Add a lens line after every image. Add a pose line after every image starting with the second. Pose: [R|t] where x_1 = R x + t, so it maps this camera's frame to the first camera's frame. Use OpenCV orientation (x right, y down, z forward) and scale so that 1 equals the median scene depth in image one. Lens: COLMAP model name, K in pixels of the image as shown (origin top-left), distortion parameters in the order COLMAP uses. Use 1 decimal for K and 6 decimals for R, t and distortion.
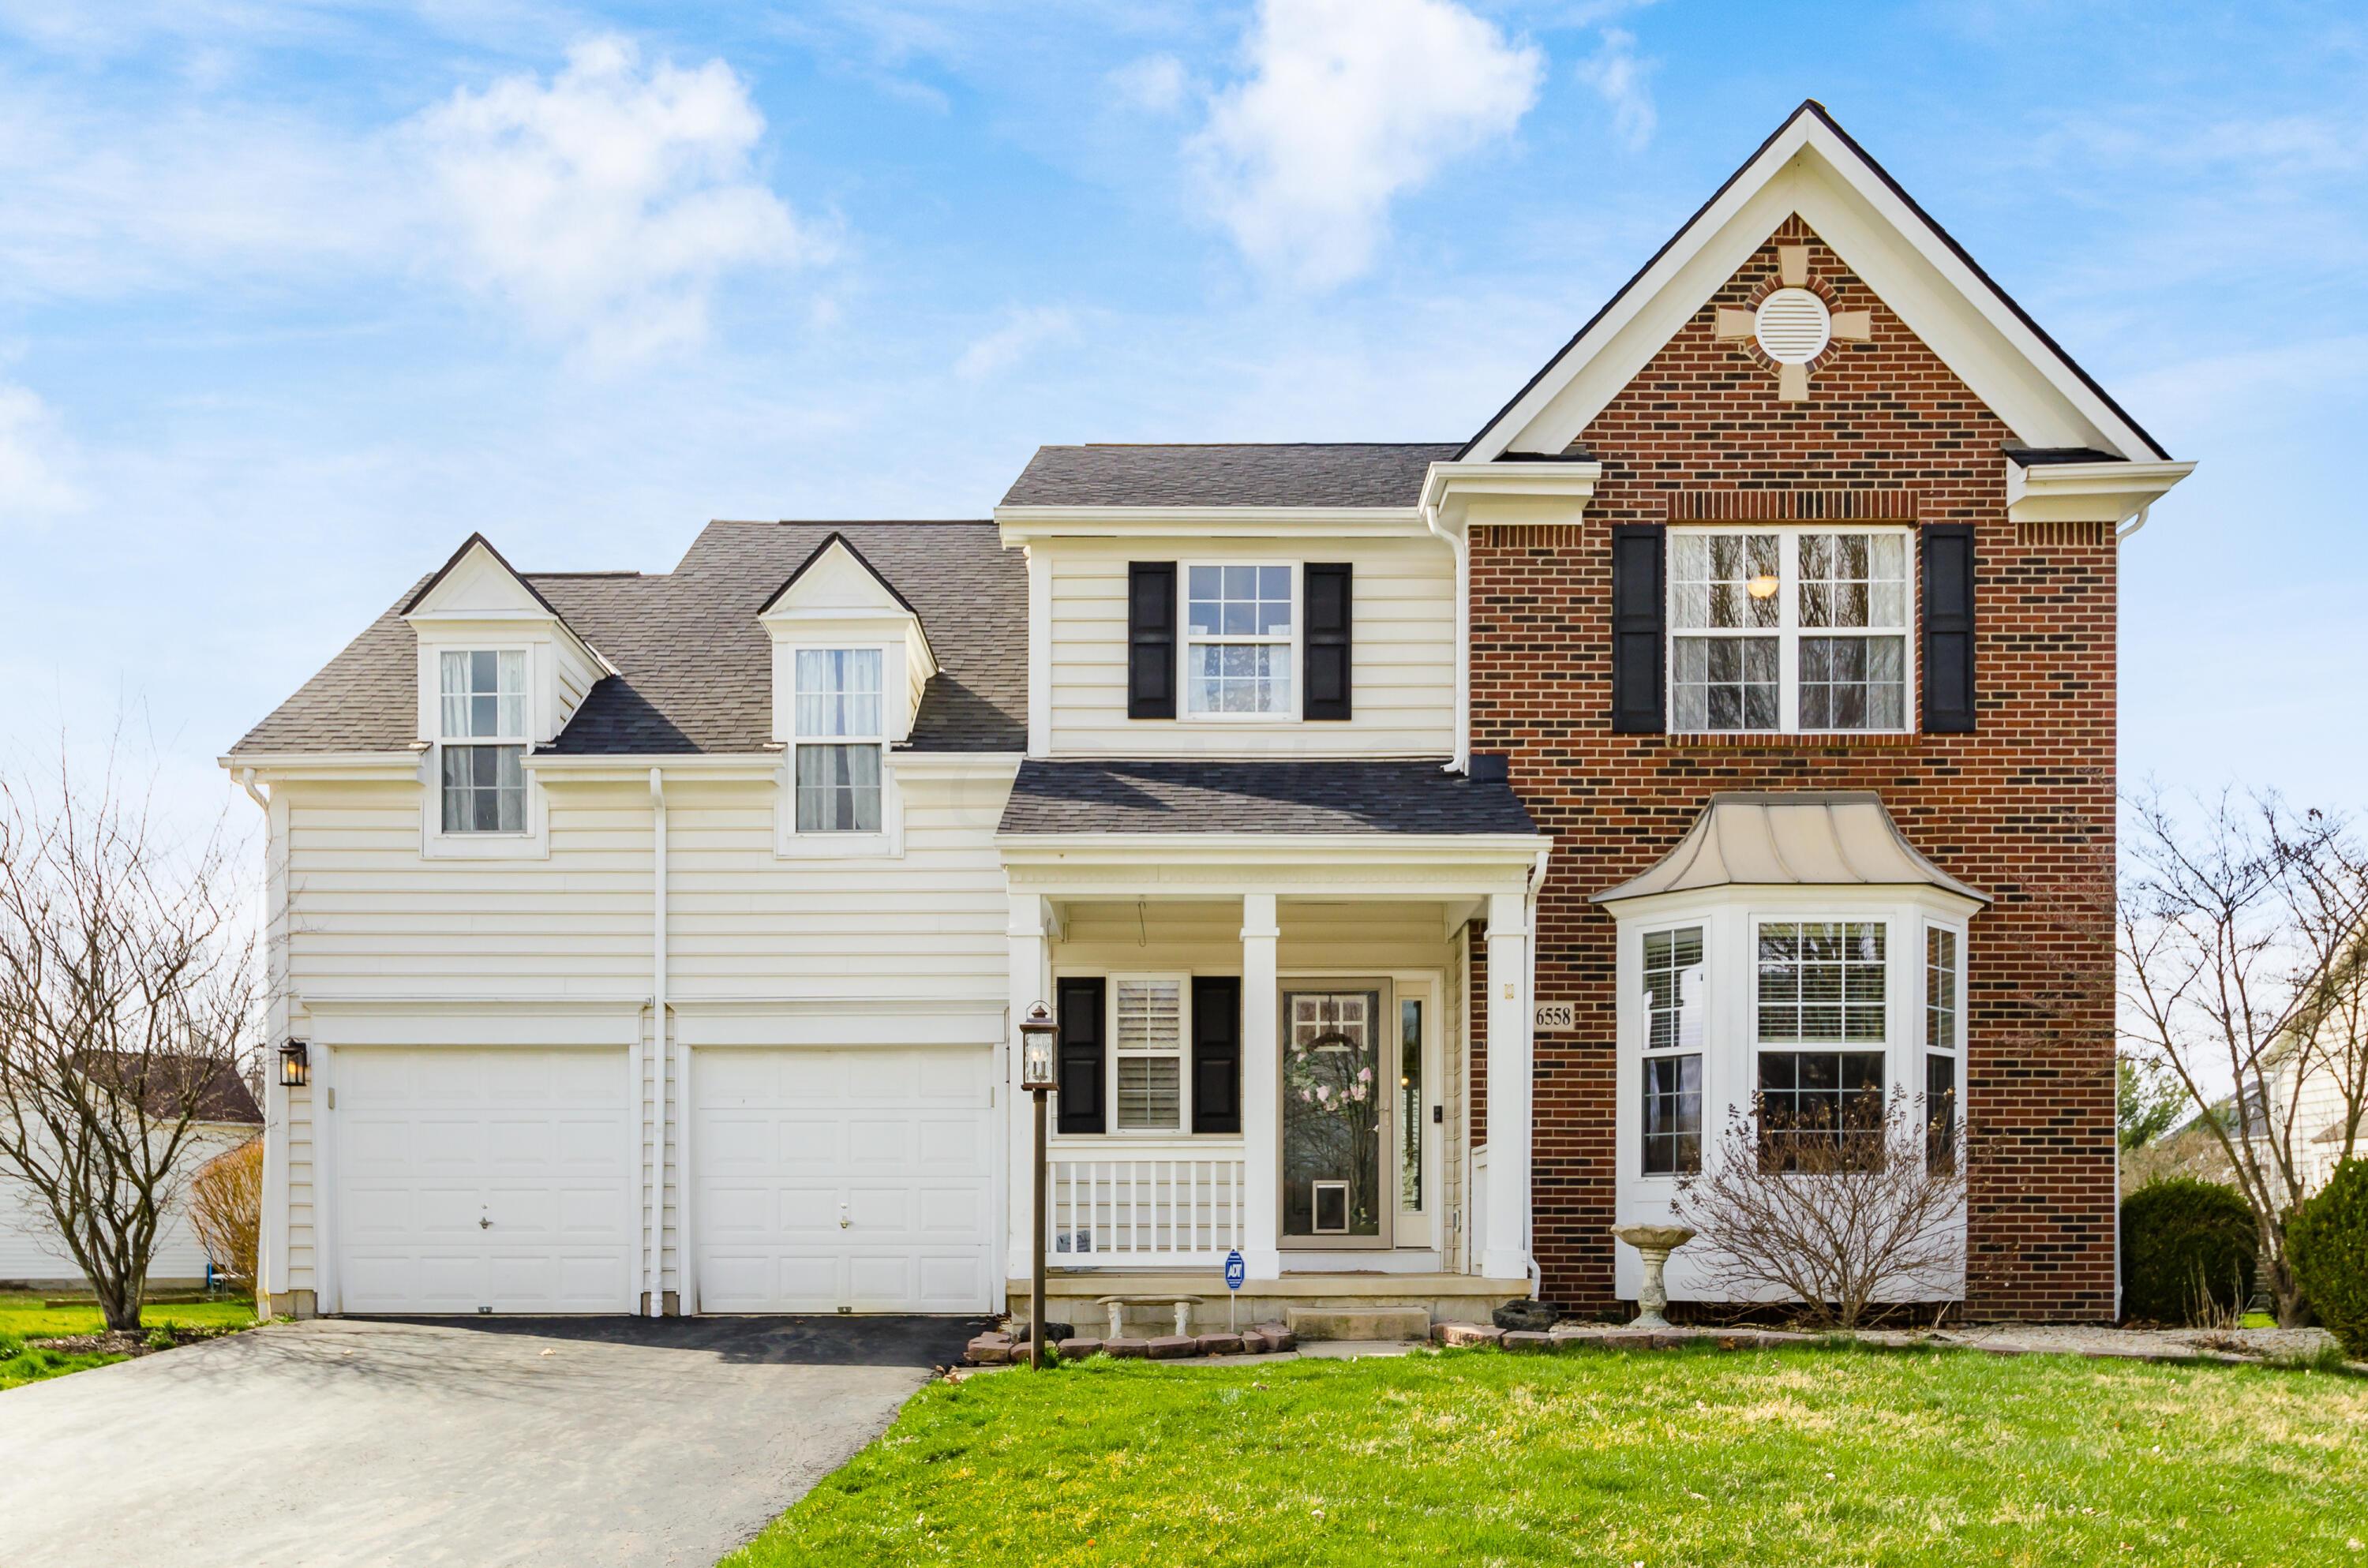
lens RADIAL K [[1873.6, 0, 1184.1], [0, 1873.6, 822.9], [0, 0, 1]] dist [0.000888, 0.001157]
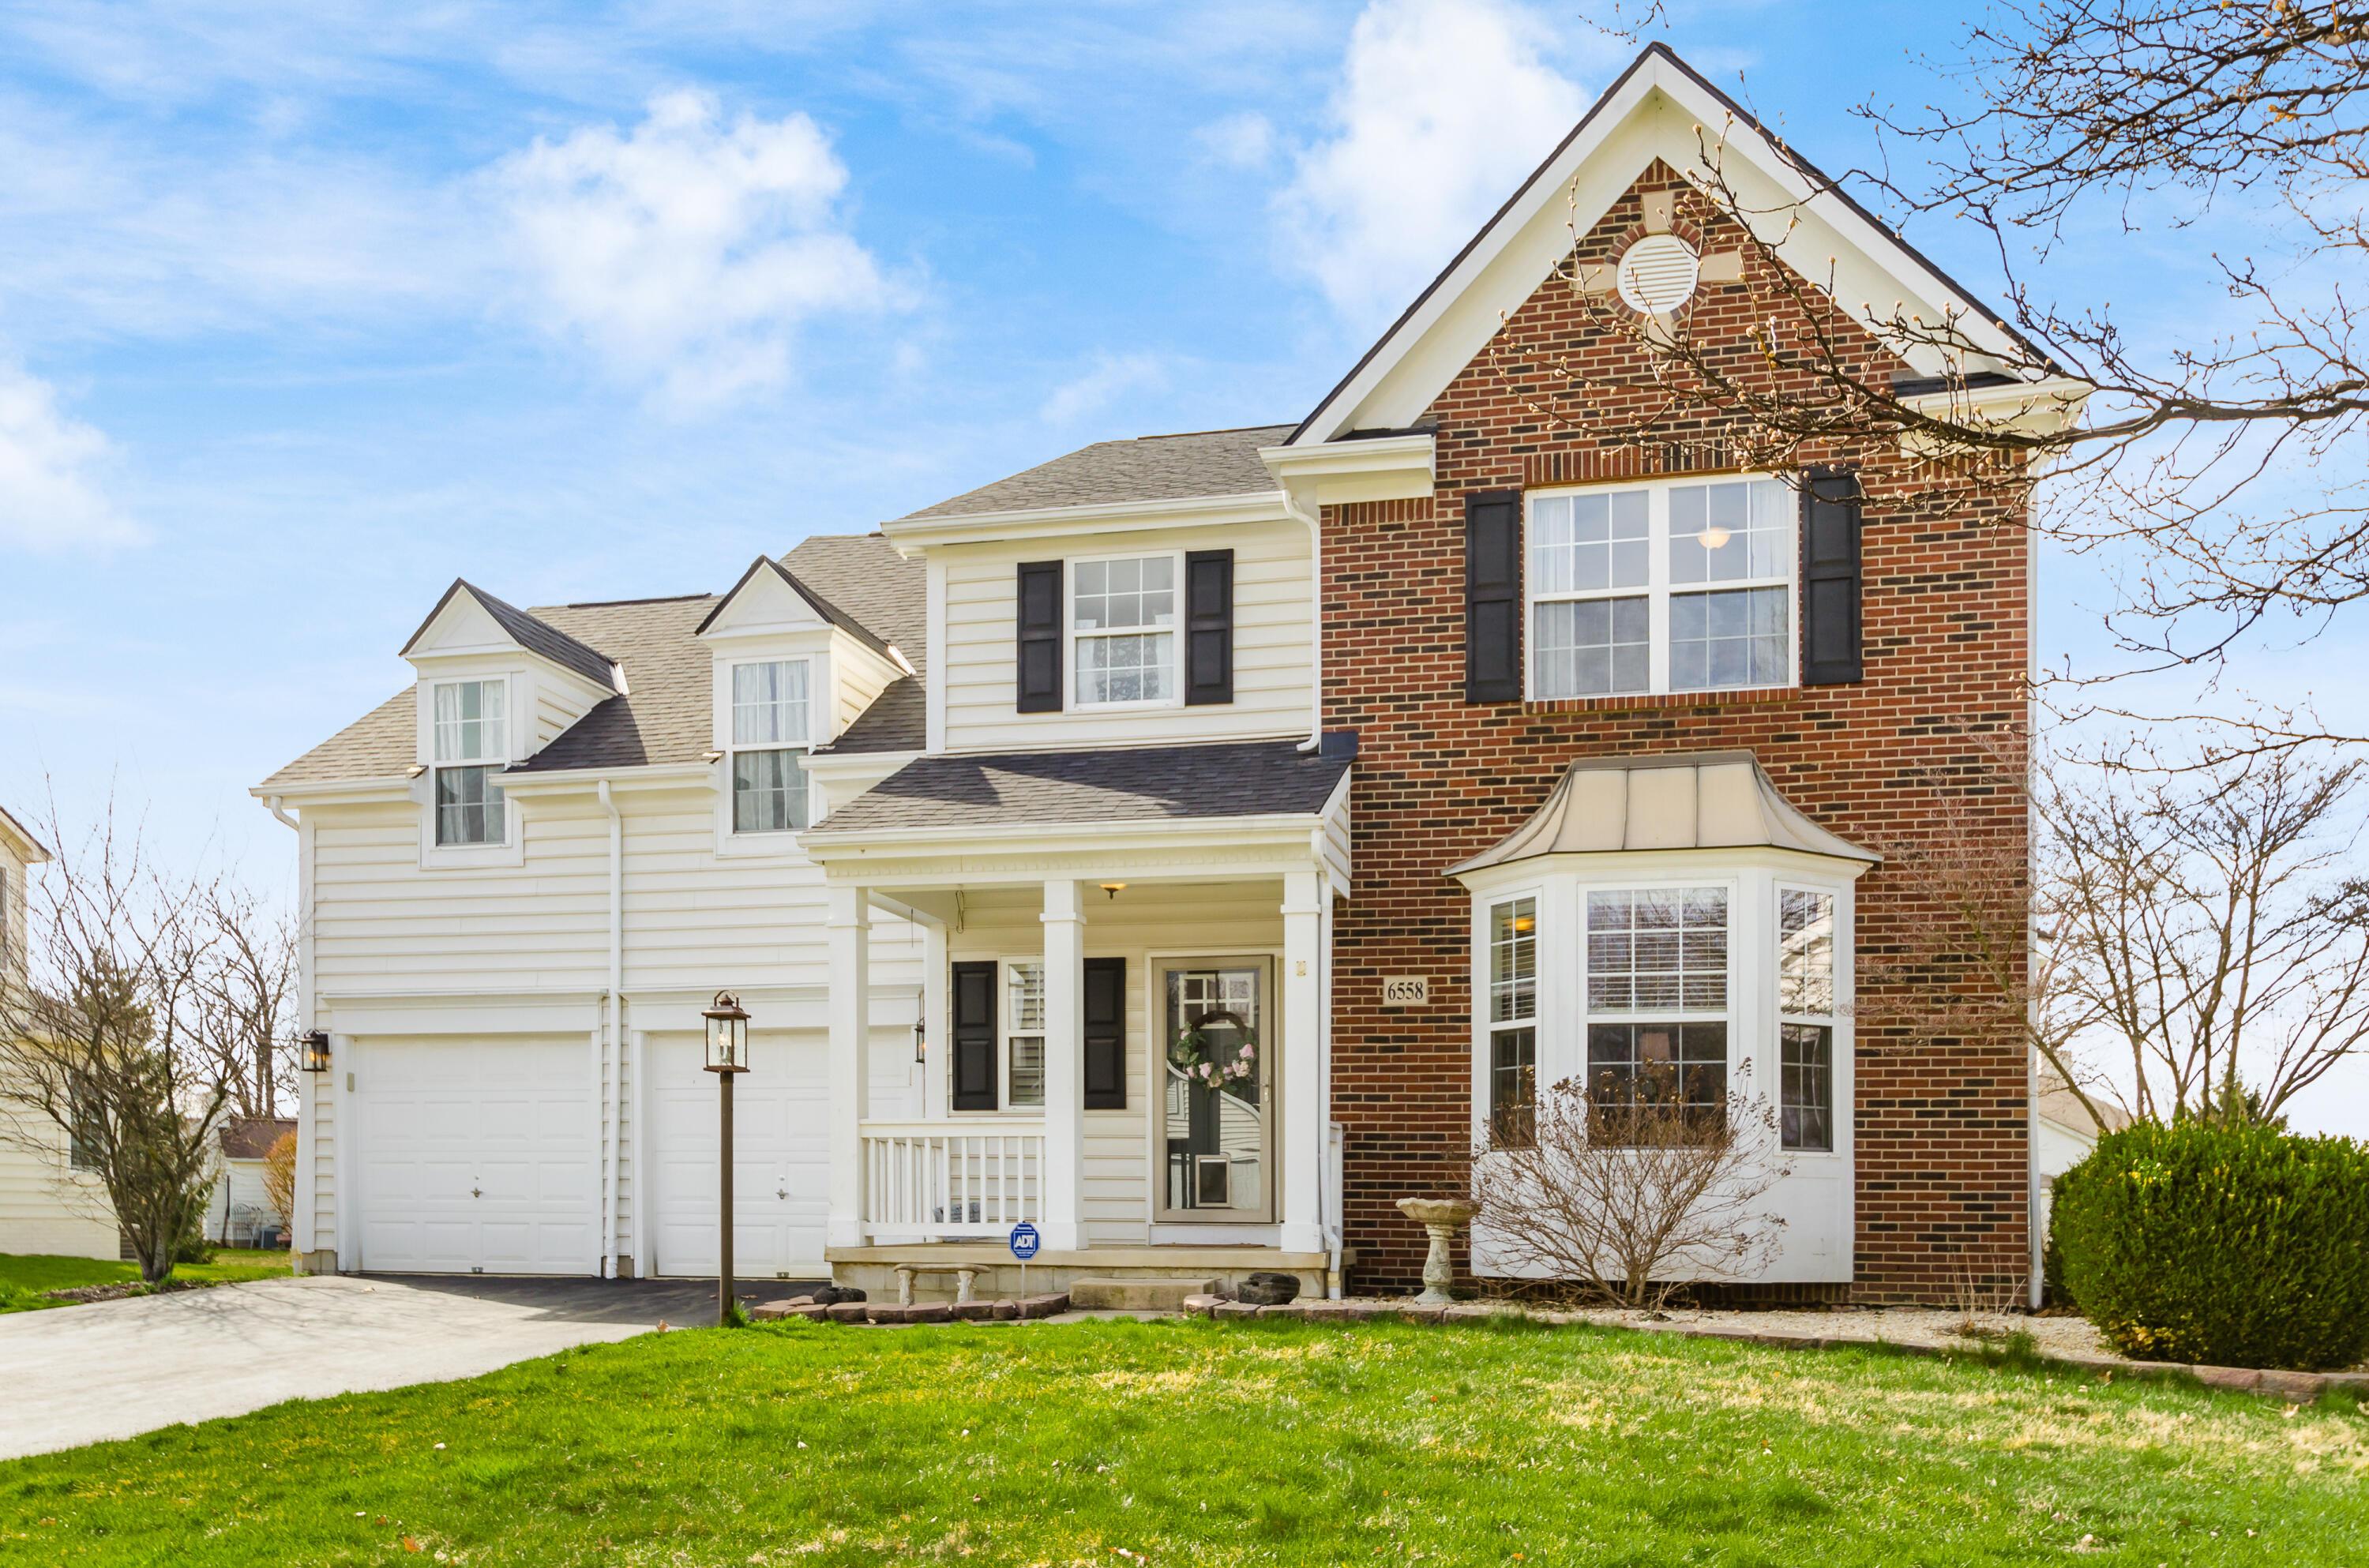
lens RADIAL K [[1872.1, 0, 1184.5], [0, 1872.1, 784.0], [0, 0, 1]] dist [0.000349, -0.002333]
pose [[0.974292, -0.043088, -0.221131, 0.298194], [0.041608, 0.999070, -0.011349, -0.000498], [0.221415, 0.001856, 0.975178, 0.000240]]
